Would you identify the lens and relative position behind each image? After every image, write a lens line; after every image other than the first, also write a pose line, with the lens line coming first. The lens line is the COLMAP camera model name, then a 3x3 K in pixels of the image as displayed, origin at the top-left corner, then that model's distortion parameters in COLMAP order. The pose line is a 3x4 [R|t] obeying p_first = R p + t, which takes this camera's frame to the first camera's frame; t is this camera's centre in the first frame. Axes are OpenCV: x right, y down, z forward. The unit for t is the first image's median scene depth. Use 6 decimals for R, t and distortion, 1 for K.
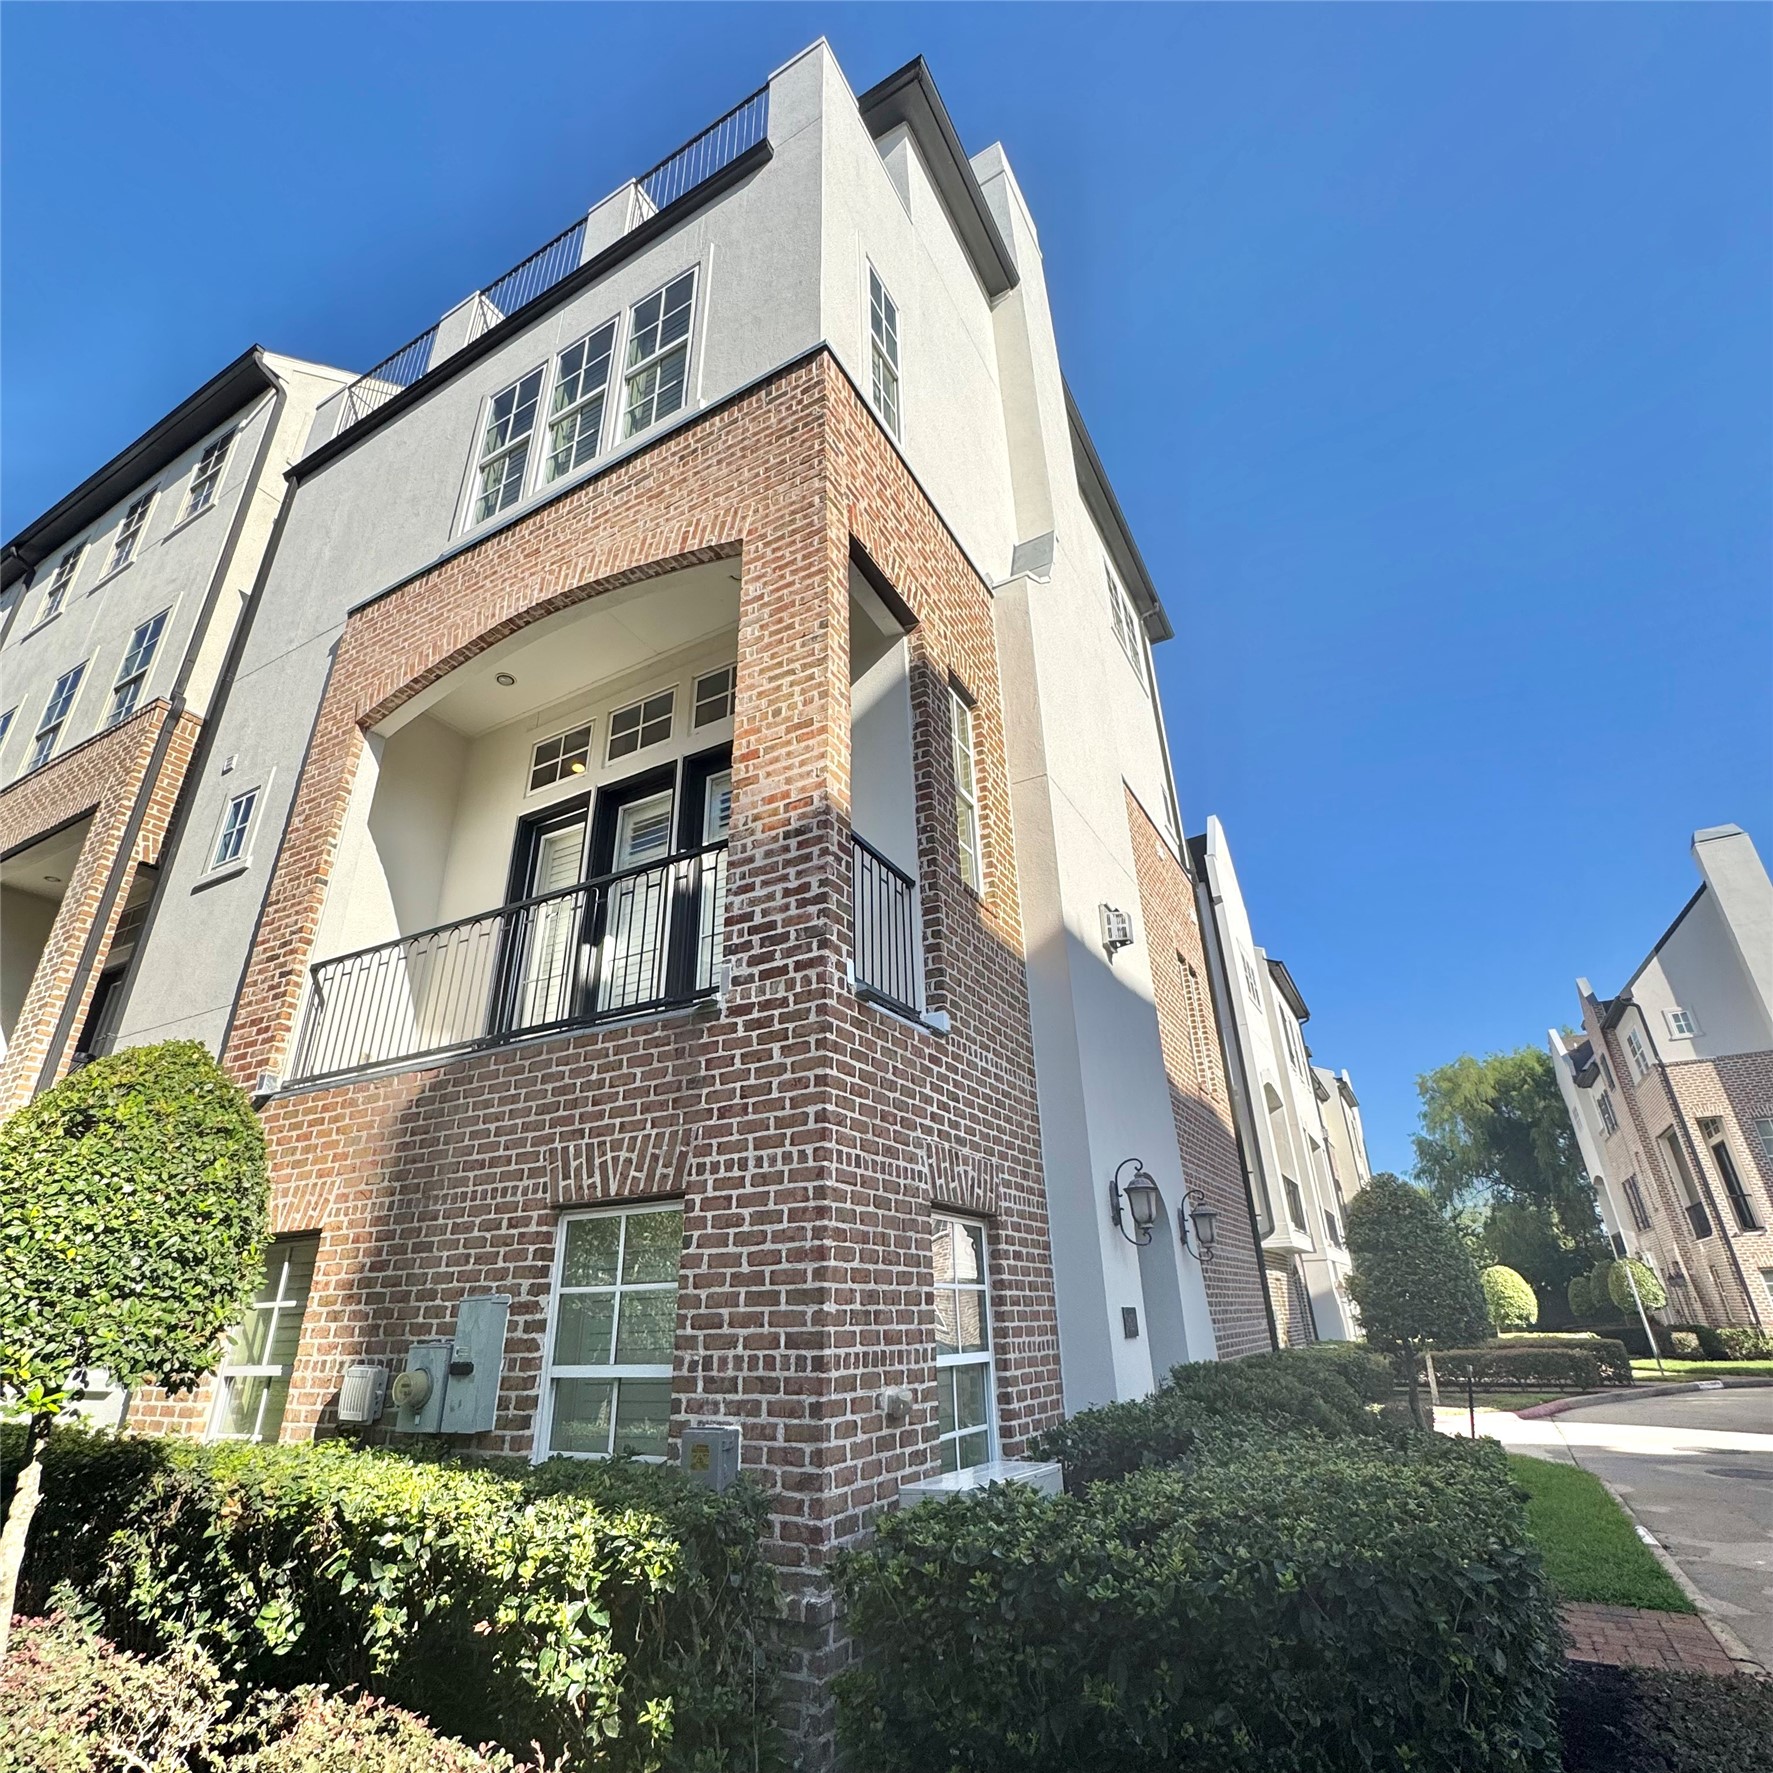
lens RADIAL K [[949.7, 0, 886.4], [0, 949.7, 886.6], [0, 0, 1]] dist [-0.005445, 0.001384]
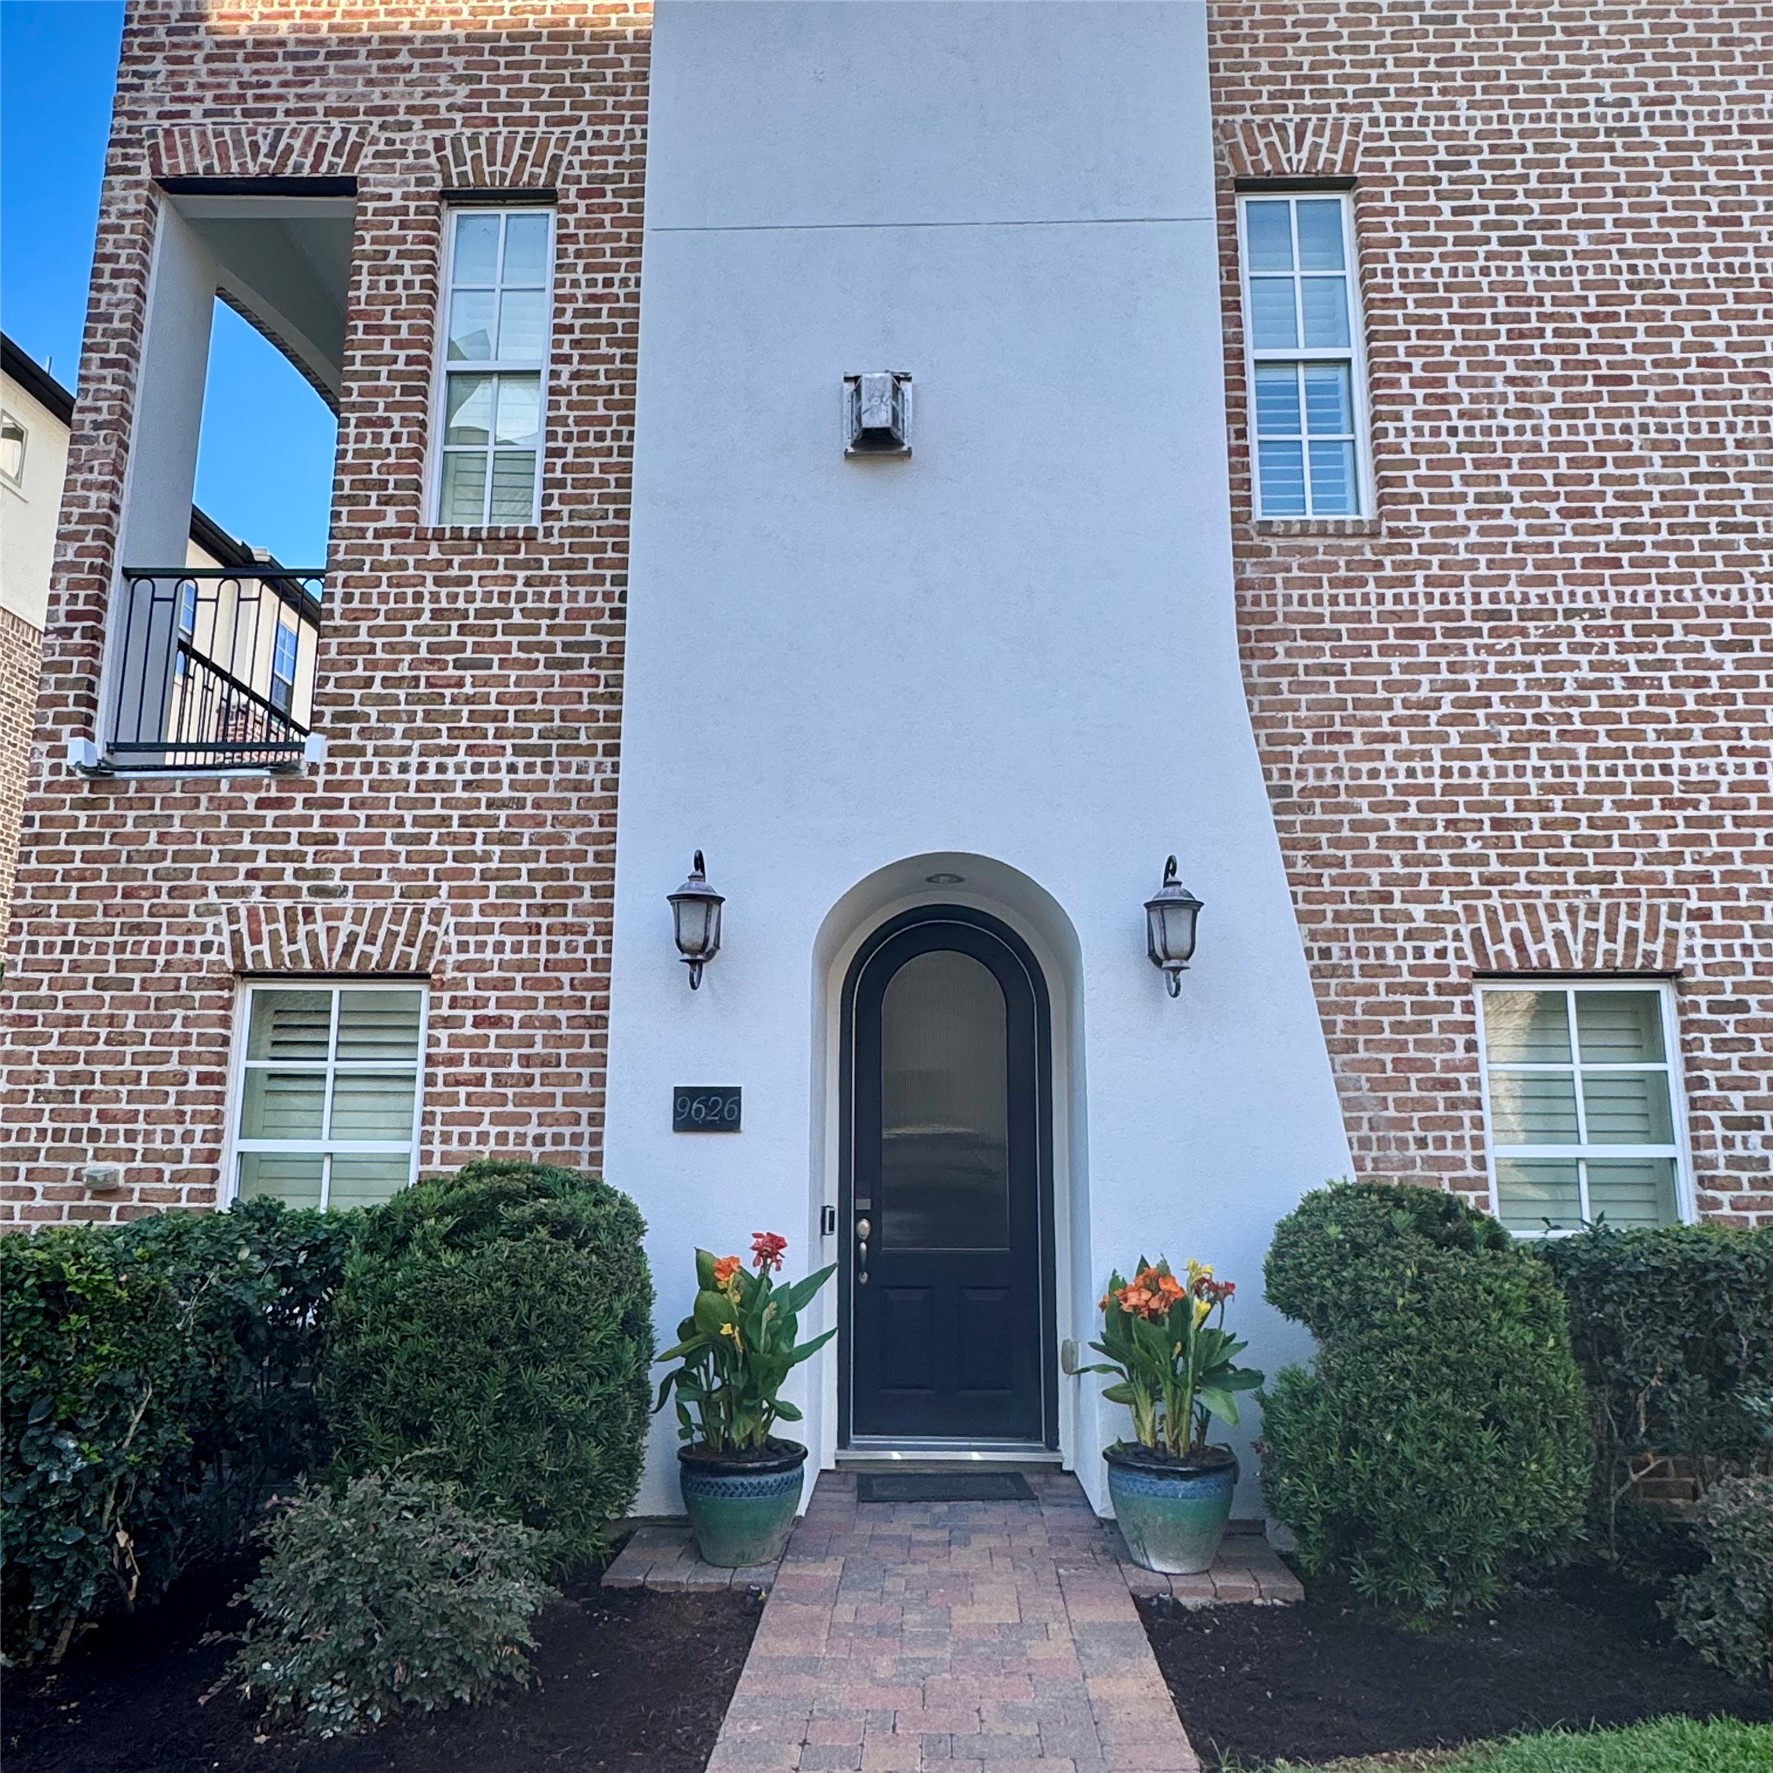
lens RADIAL K [[1243.4, 0, 886.0], [0, 1243.4, 878.7], [0, 0, 1]] dist [0.000621, 0.001971]
pose [[0.457049, -0.124449, -0.880692, 1.476352], [0.357979, 0.932164, 0.054056, 0.452996], [0.814222, -0.339975, 0.470595, 1.102257]]
